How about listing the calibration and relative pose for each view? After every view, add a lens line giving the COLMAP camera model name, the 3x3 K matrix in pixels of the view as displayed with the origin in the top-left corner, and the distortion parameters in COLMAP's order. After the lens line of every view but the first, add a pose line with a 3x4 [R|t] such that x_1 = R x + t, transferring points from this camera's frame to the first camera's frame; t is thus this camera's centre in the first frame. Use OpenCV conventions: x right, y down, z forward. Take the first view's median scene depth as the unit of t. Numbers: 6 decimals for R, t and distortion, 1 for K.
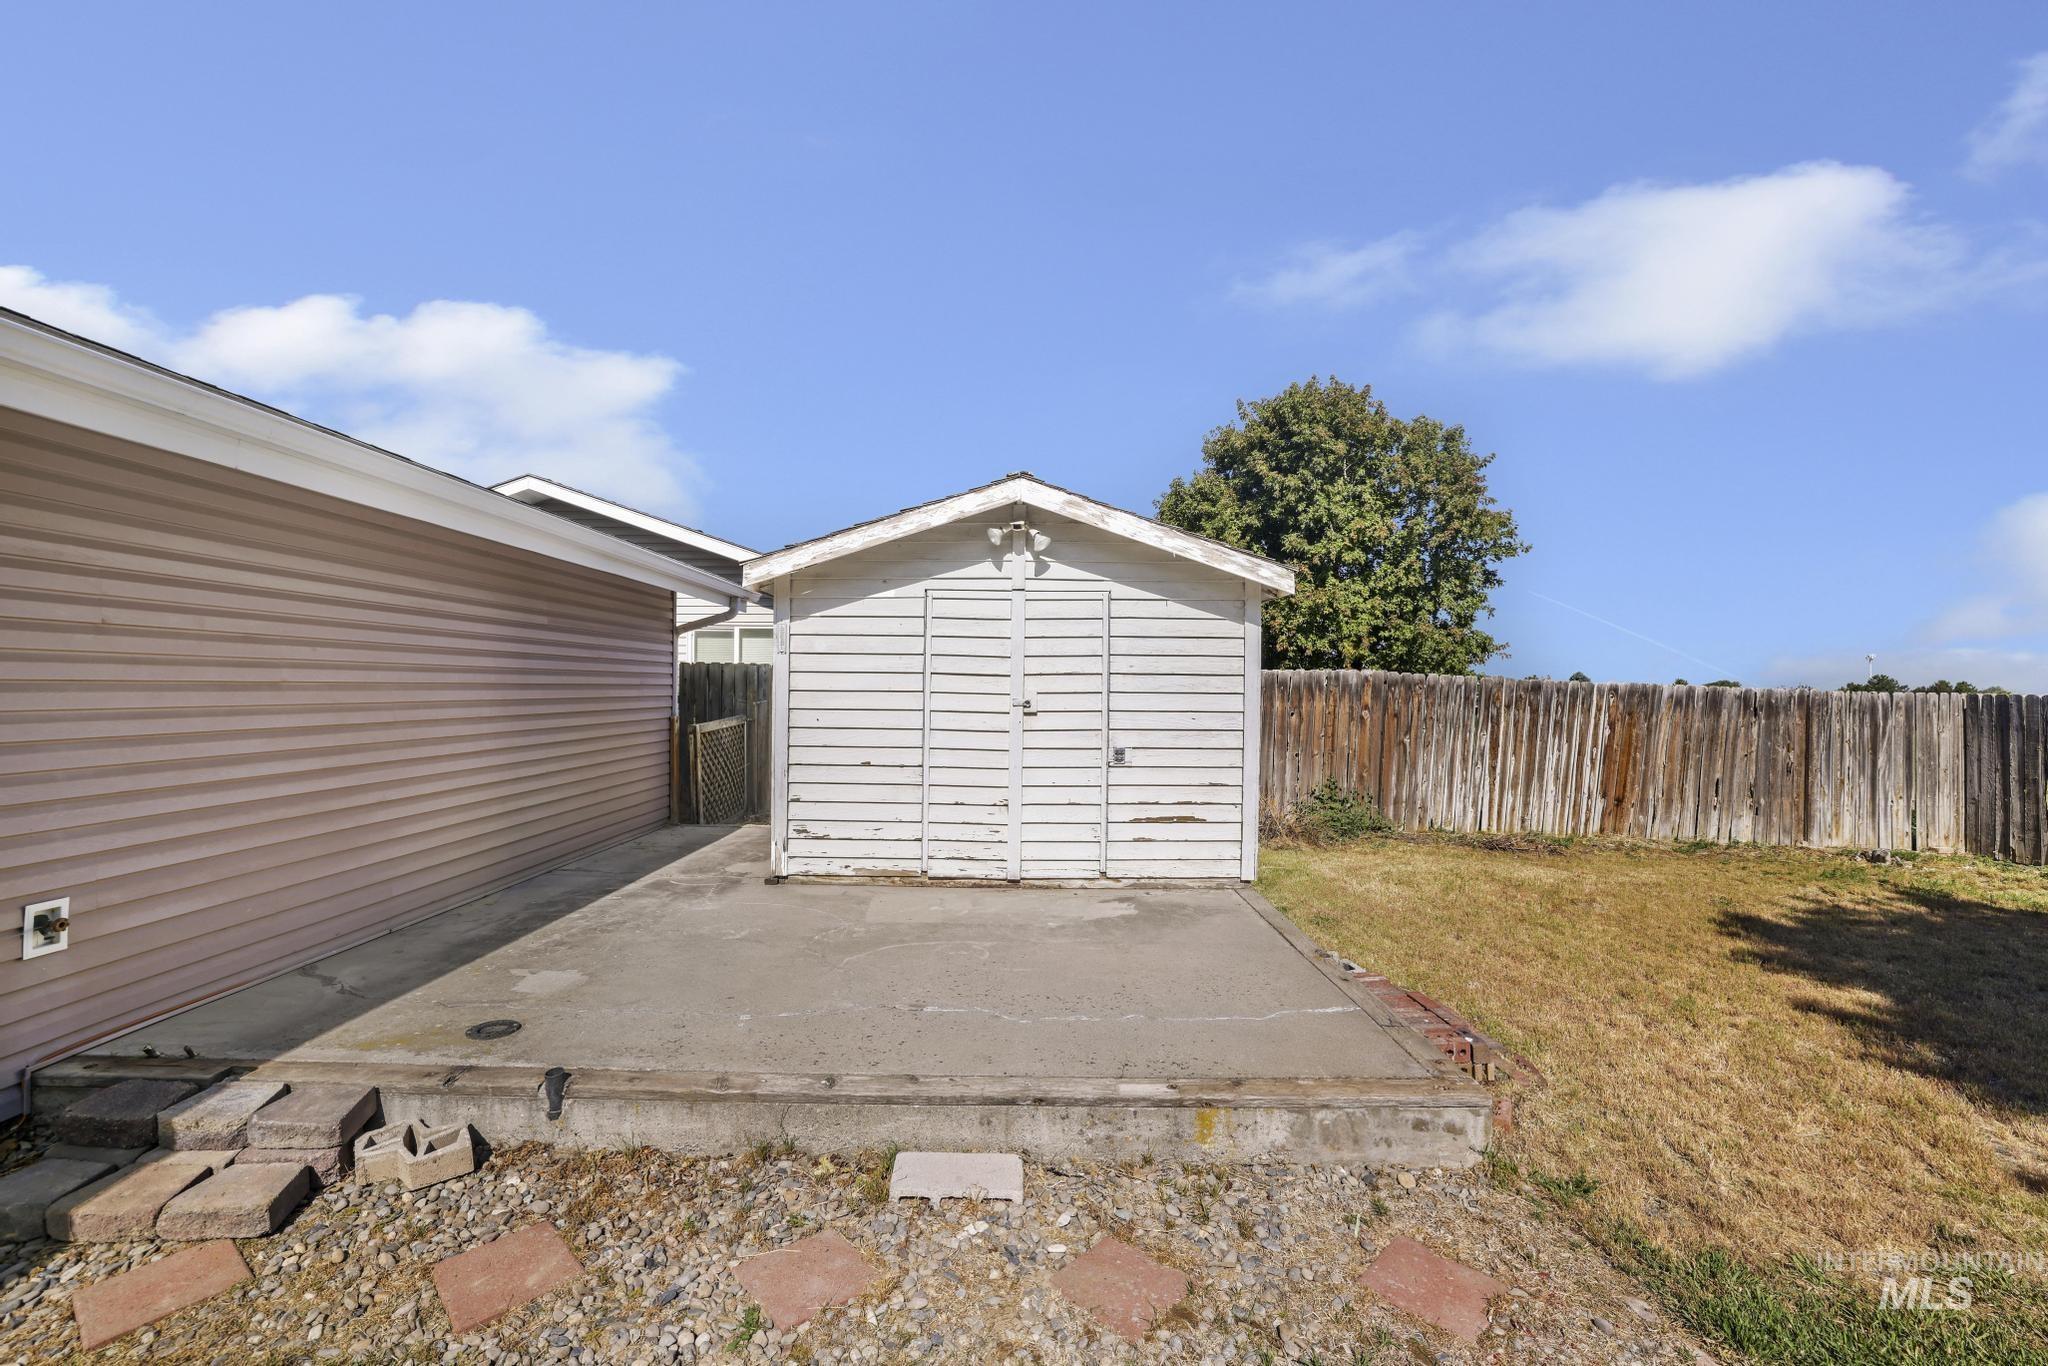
lens RADIAL K [[952.3, 0, 1024.0], [0, 952.3, 683.0], [0, 0, 1]] dist [-0.050588, 0.000279]
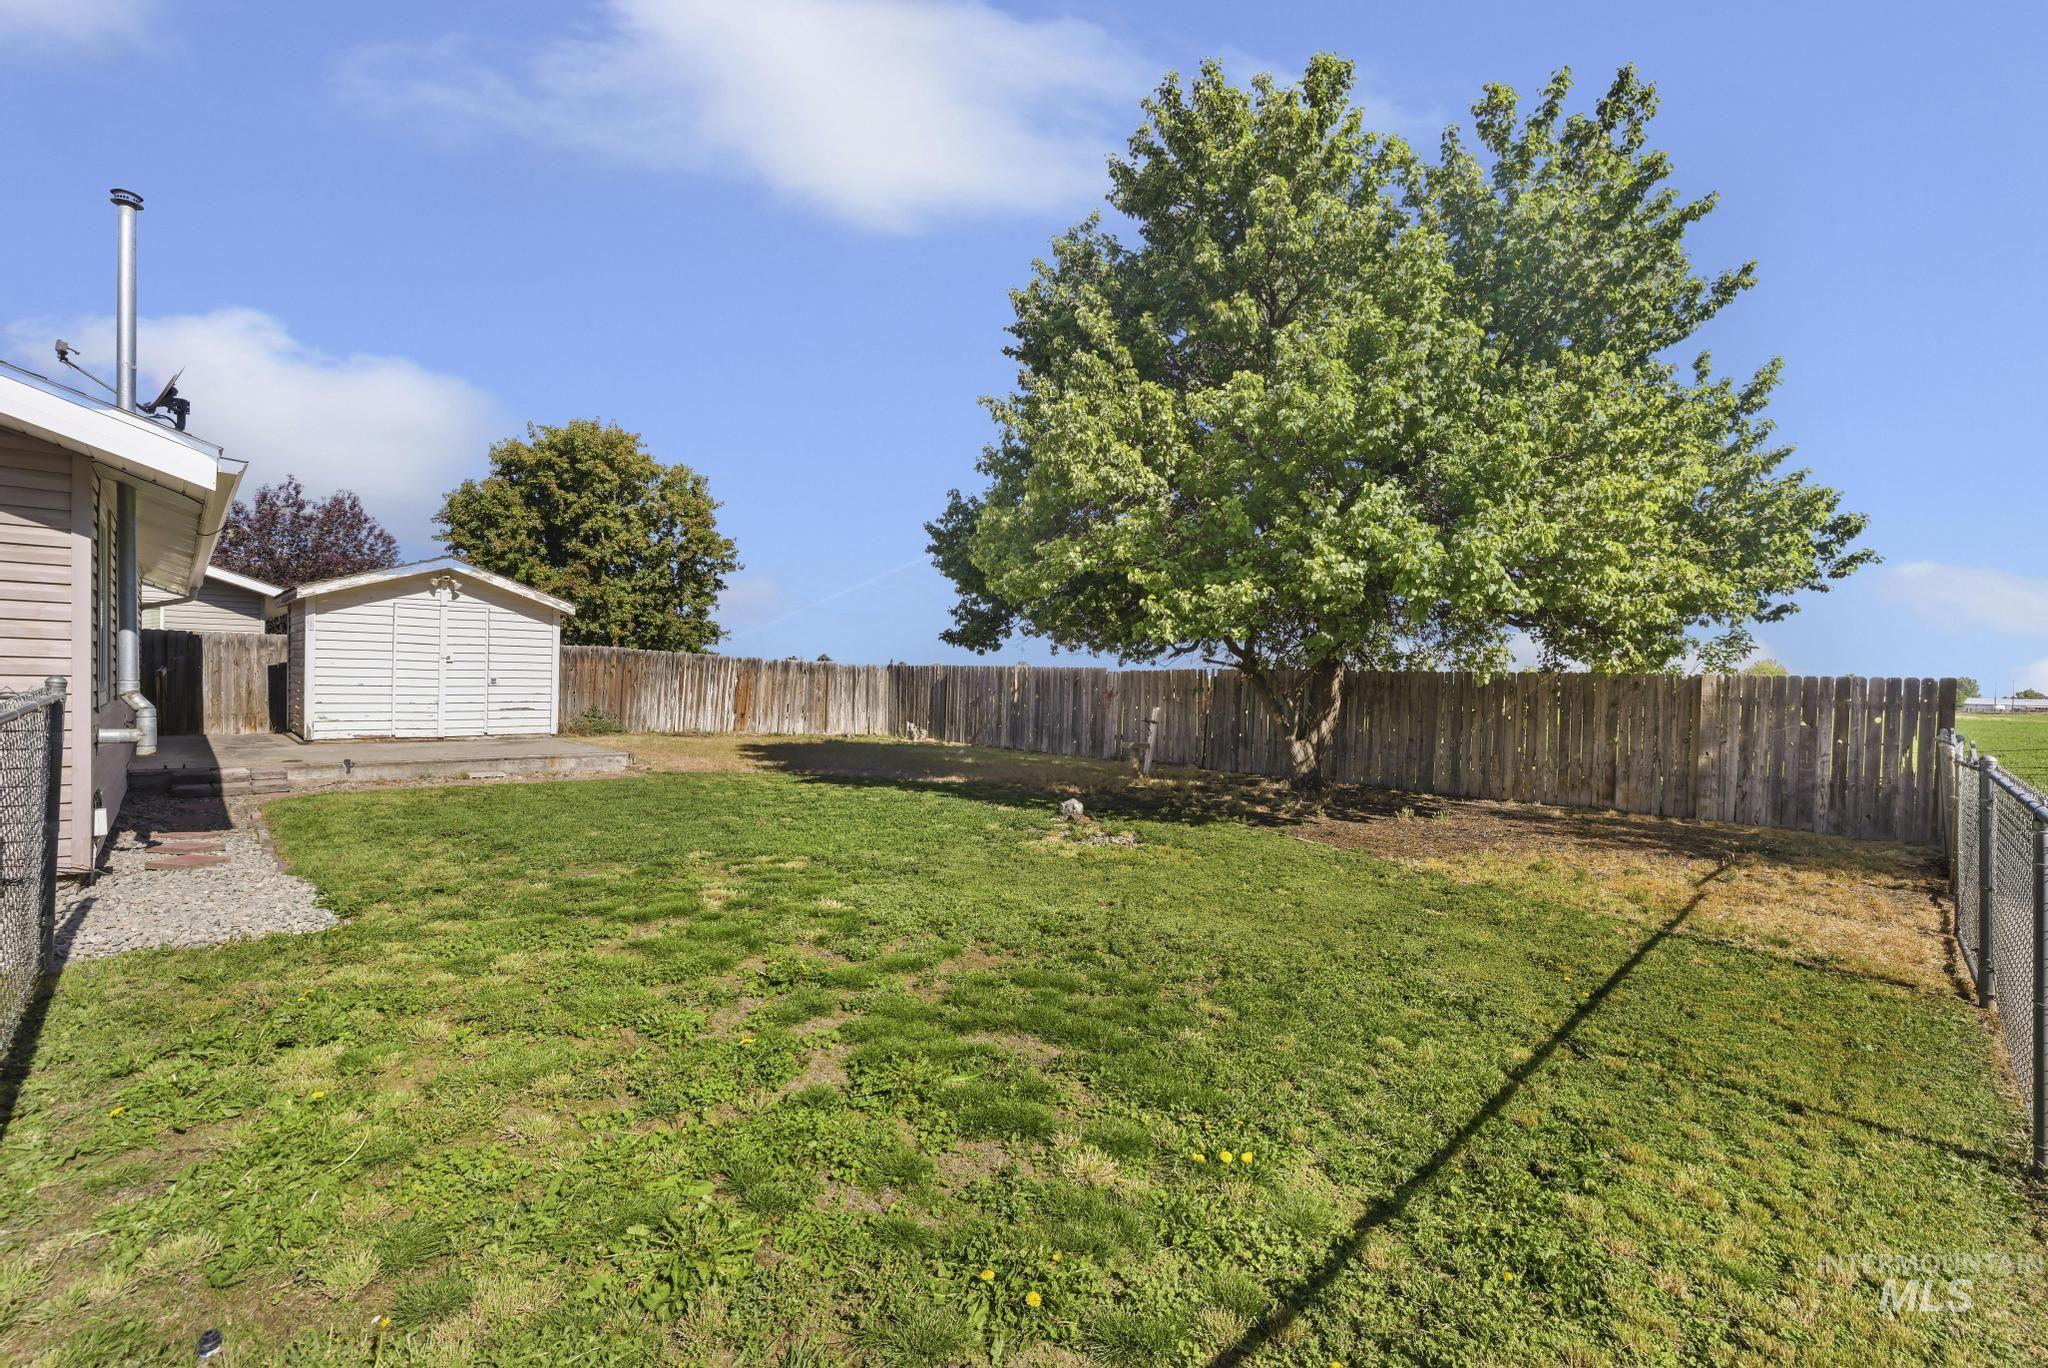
lens RADIAL K [[952.3, 0, 1024.0], [0, 952.3, 684.0], [0, 0, 1]] dist [-0.050588, 0.000279]
pose [[0.747745, 0.004521, 0.663971, -0.221413], [-0.021870, 0.999602, 0.017823, 0.007500], [-0.663626, -0.027848, 0.747546, -0.767735]]
